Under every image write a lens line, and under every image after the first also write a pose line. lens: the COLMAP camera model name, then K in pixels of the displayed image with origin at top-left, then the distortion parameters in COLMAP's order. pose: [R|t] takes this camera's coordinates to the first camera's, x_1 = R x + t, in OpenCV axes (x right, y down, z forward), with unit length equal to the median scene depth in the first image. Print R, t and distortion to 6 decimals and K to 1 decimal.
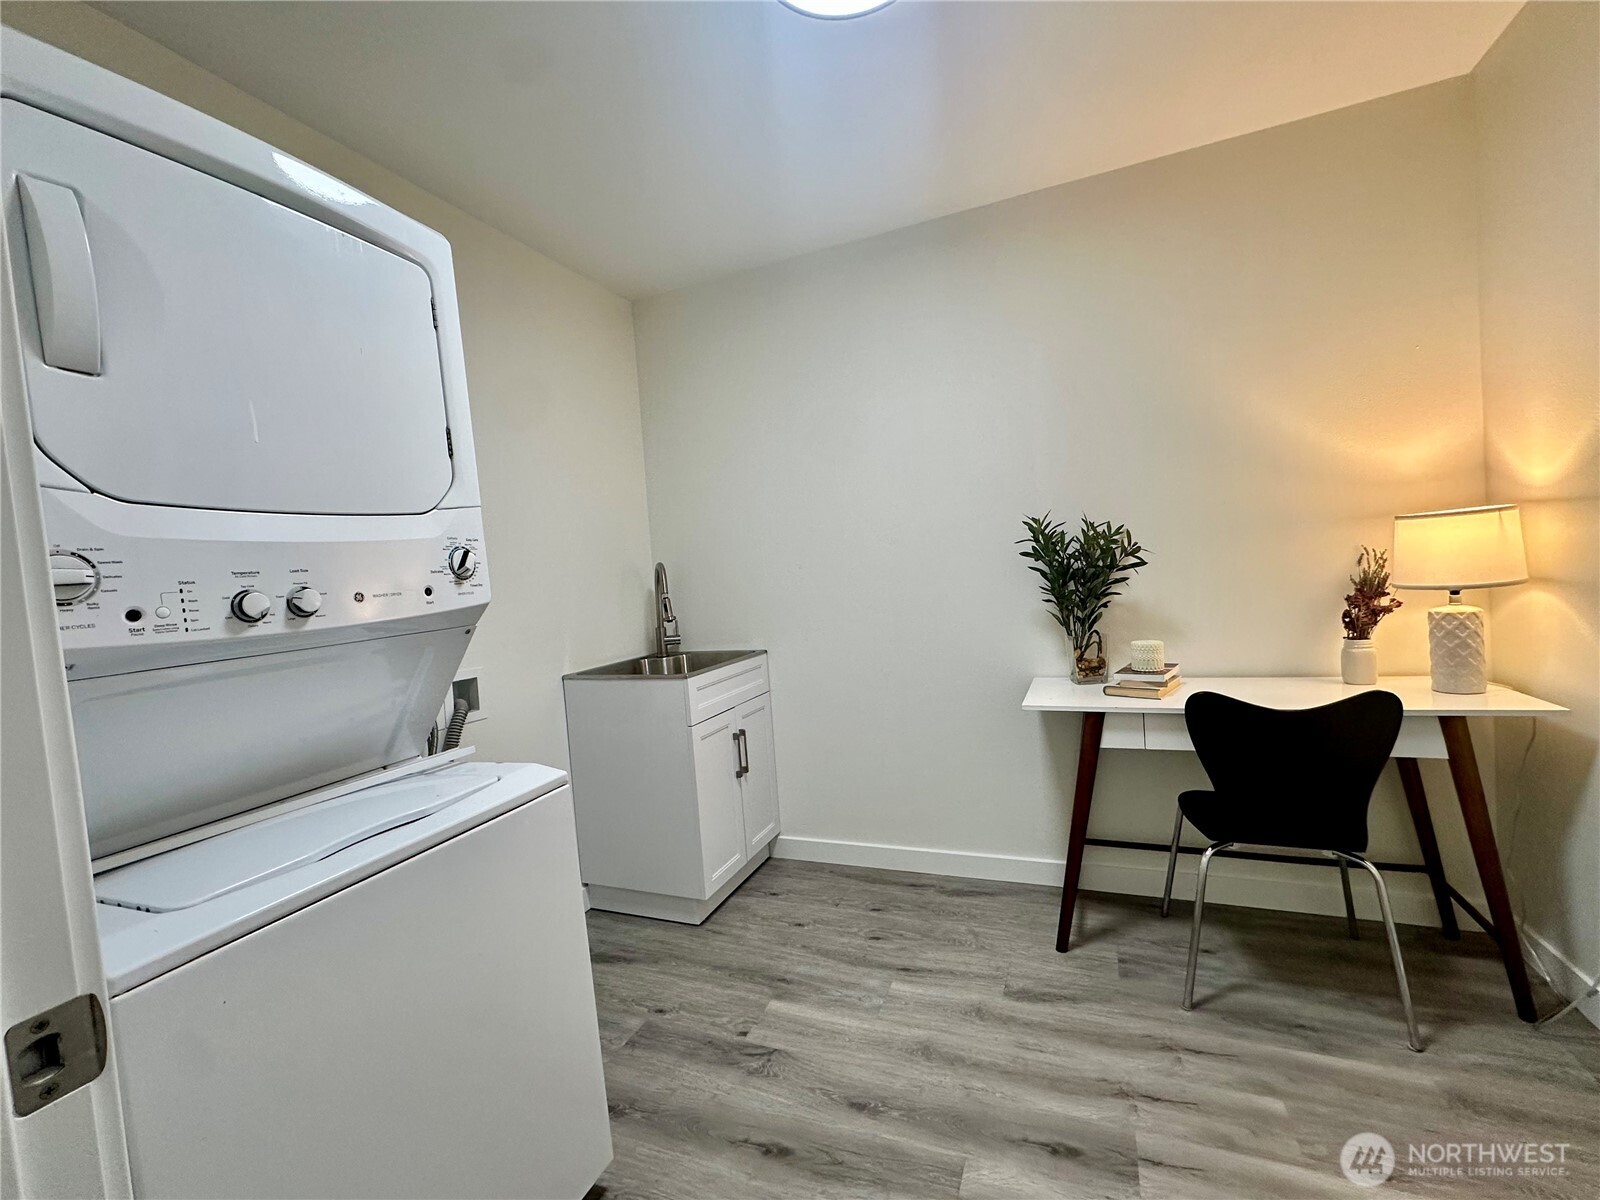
lens RADIAL K [[644.7, 0, 800.0], [0, 644.7, 600.0], [0, 0, 1]] dist [-0.001421, -0.000158]
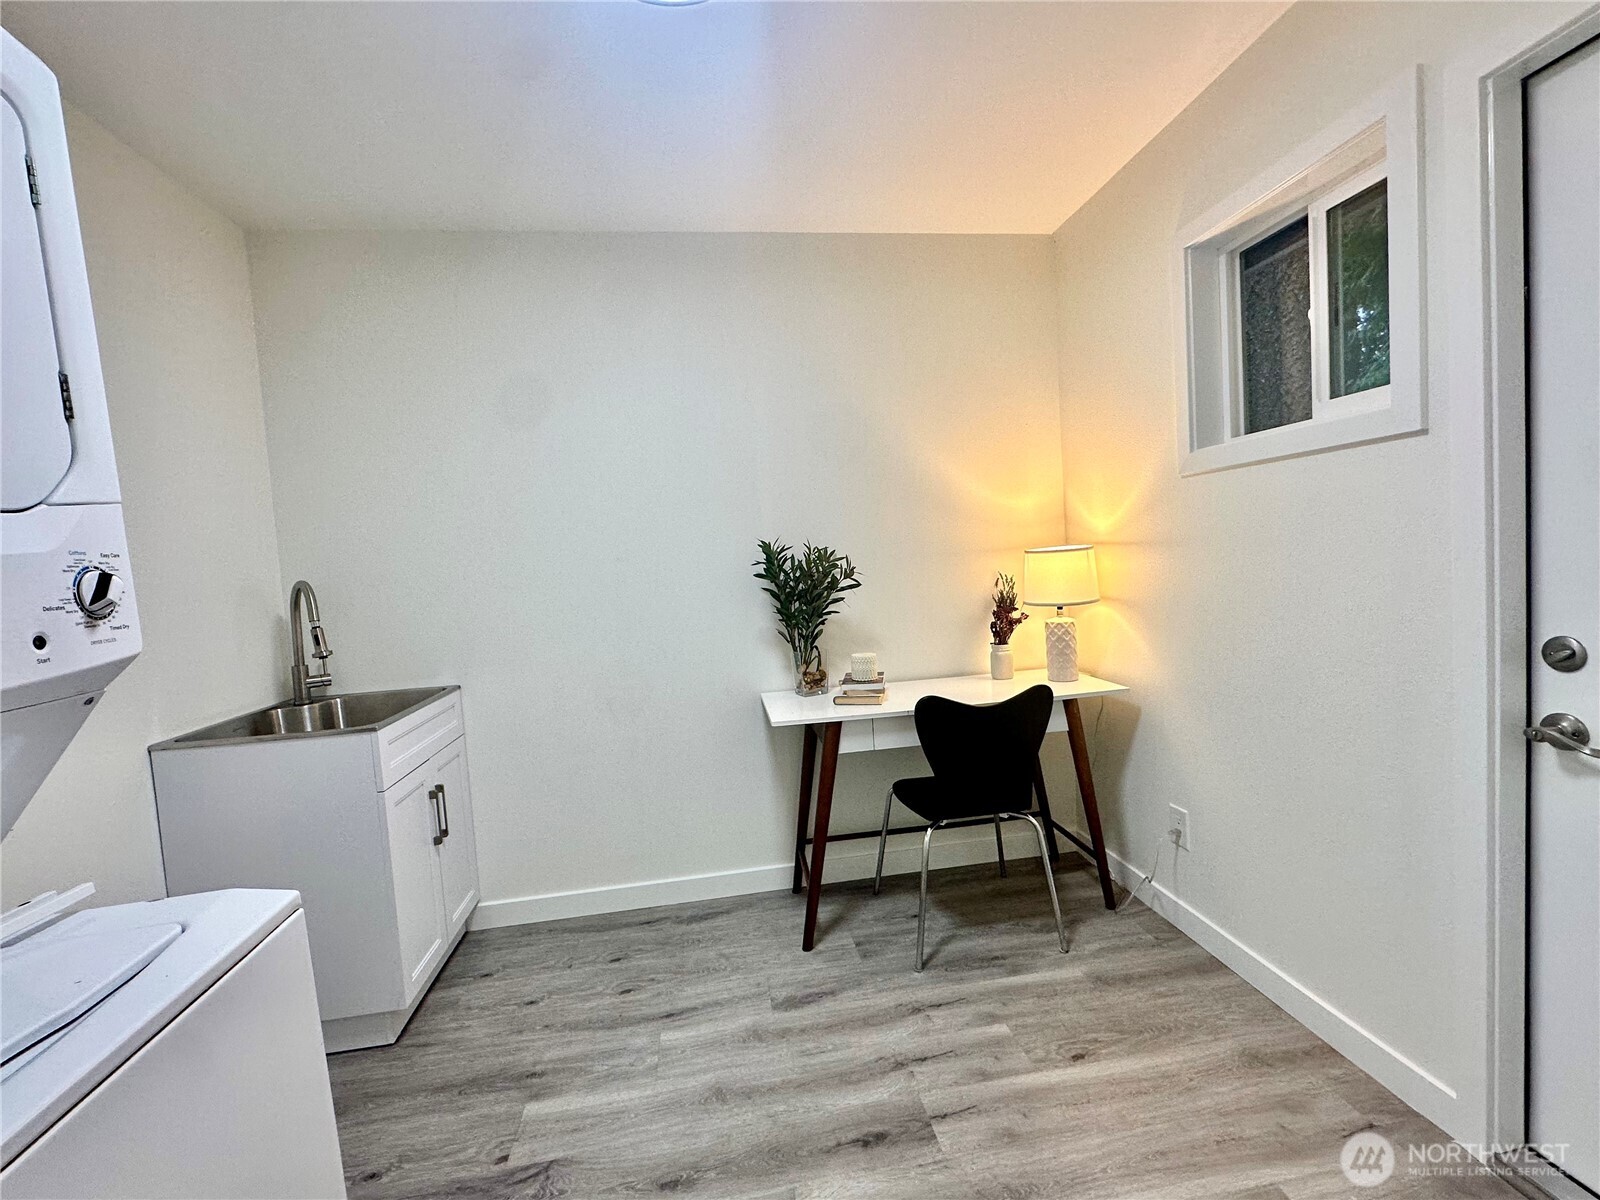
lens RADIAL K [[650.3, 0, 799.1], [0, 650.3, 602.9], [0, 0, 1]] dist [-0.002013, -0.000193]
pose [[0.866777, -0.011718, 0.498558, -0.146409], [0.021038, 0.999693, -0.013080, -0.014835], [-0.498252, 0.021826, 0.866757, 0.071011]]
